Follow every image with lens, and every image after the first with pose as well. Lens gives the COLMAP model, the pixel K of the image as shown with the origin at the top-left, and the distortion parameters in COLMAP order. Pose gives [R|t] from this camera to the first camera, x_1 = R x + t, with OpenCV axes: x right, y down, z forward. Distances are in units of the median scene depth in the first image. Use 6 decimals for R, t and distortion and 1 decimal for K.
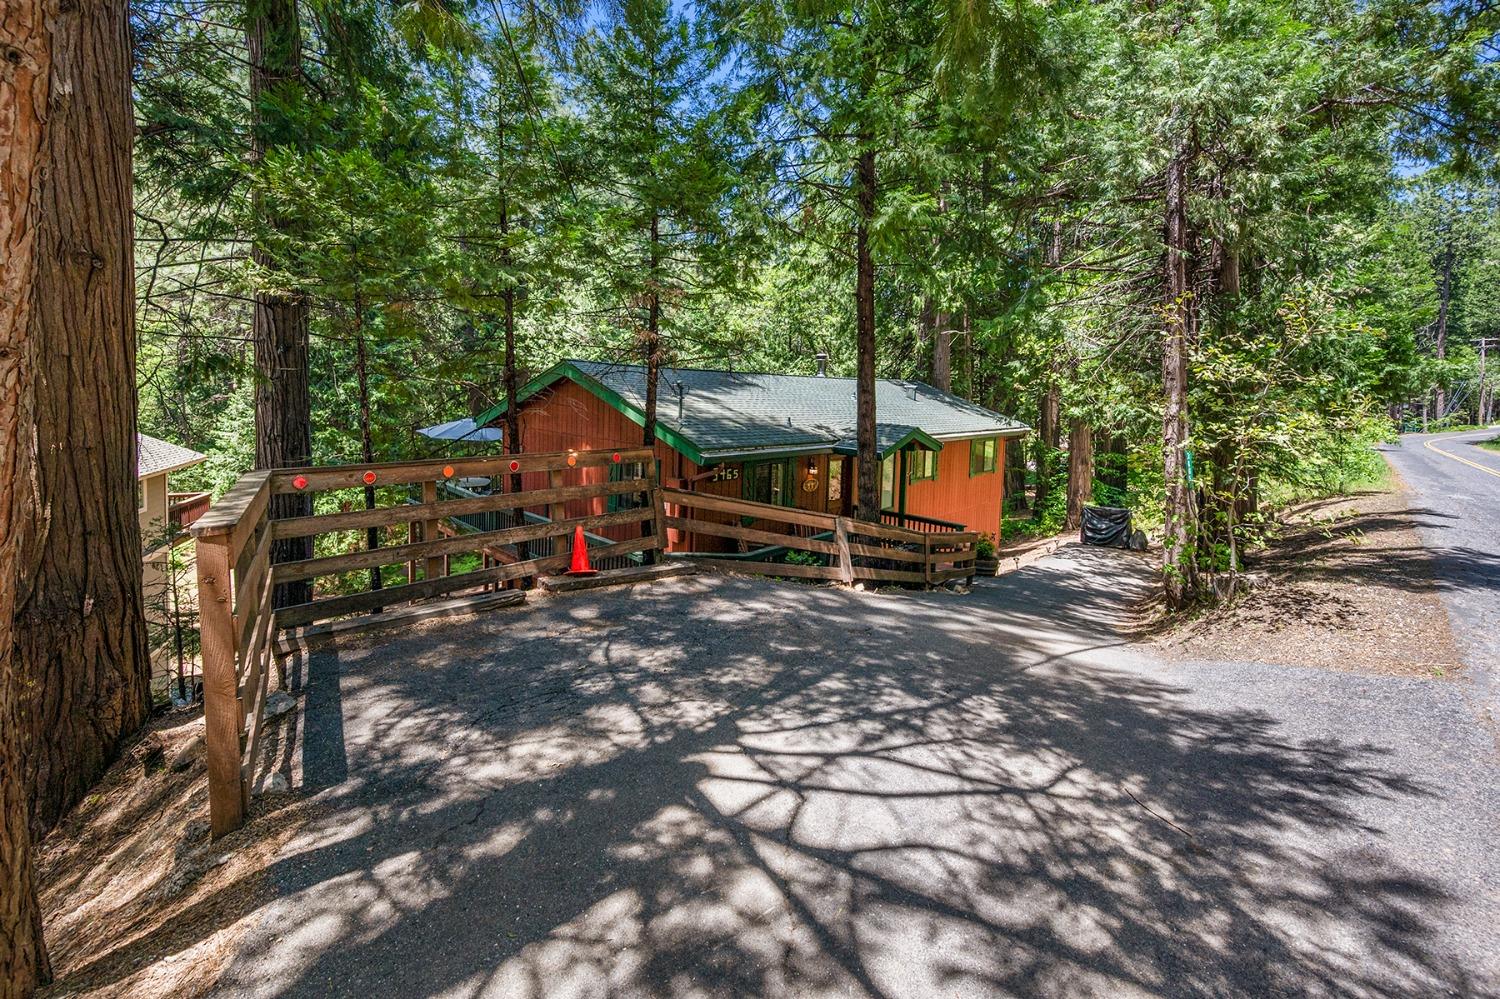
lens RADIAL K [[619.5, 0, 750.0], [0, 619.5, 499.5], [0, 0, 1]] dist [0.000160, -0.000010]
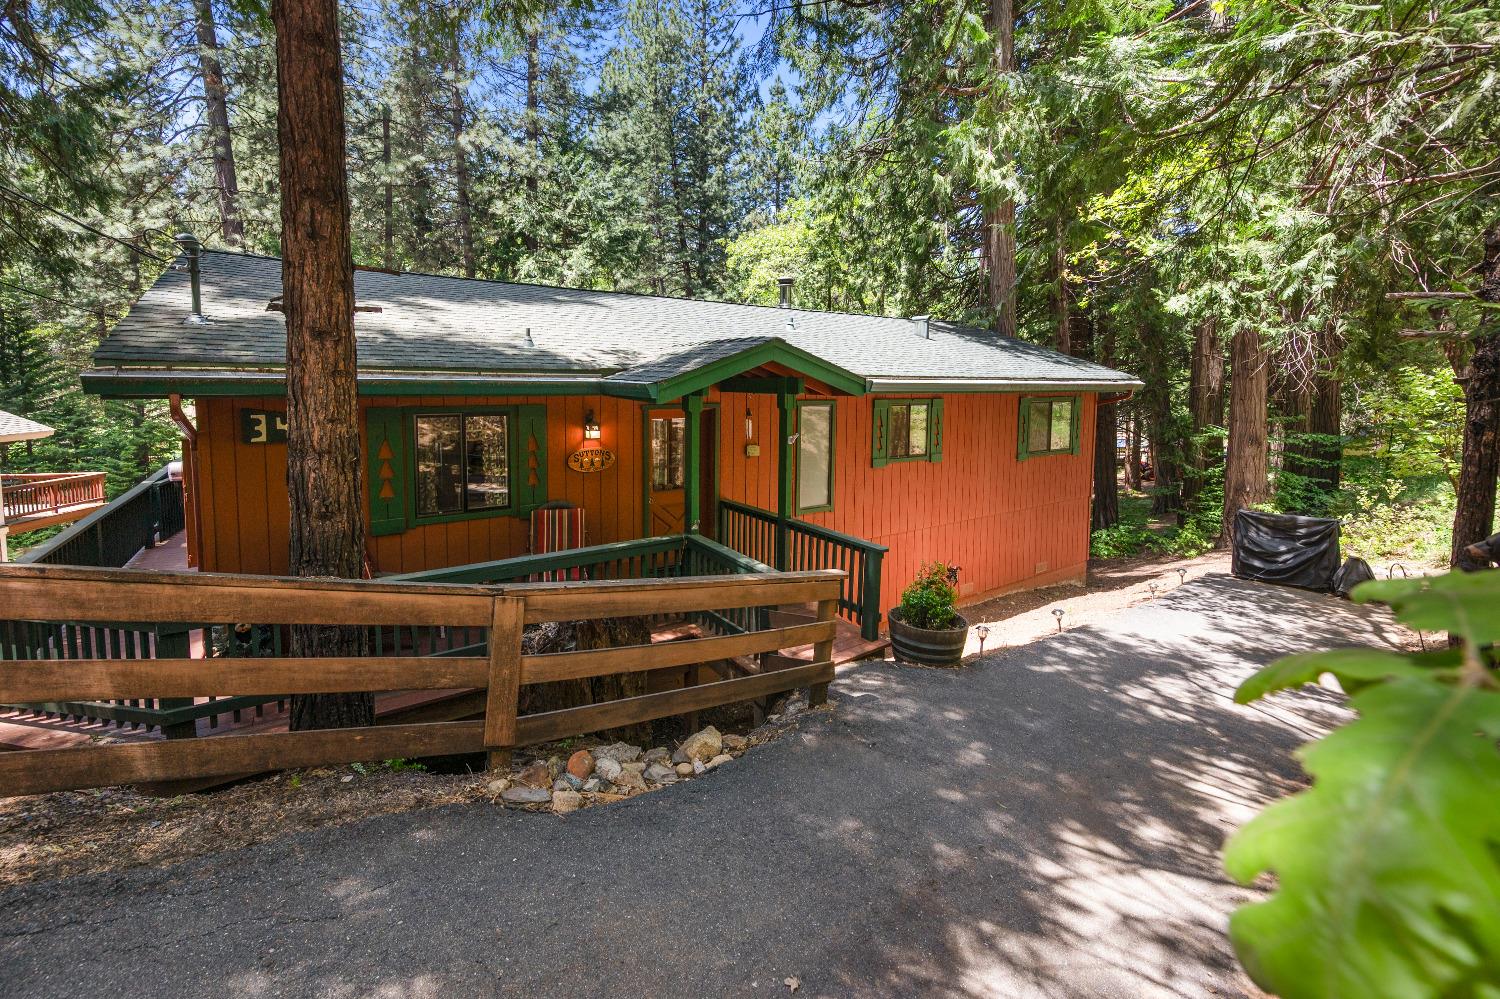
lens RADIAL K [[598.1, 0, 747.7], [0, 598.1, 479.6], [0, 0, 1]] dist [-0.000037, -0.000156]
pose [[0.970874, 0.009893, -0.239387, 0.250690], [-0.016490, 0.999537, -0.025572, 0.004258], [0.239023, 0.028775, 0.970588, 0.390094]]
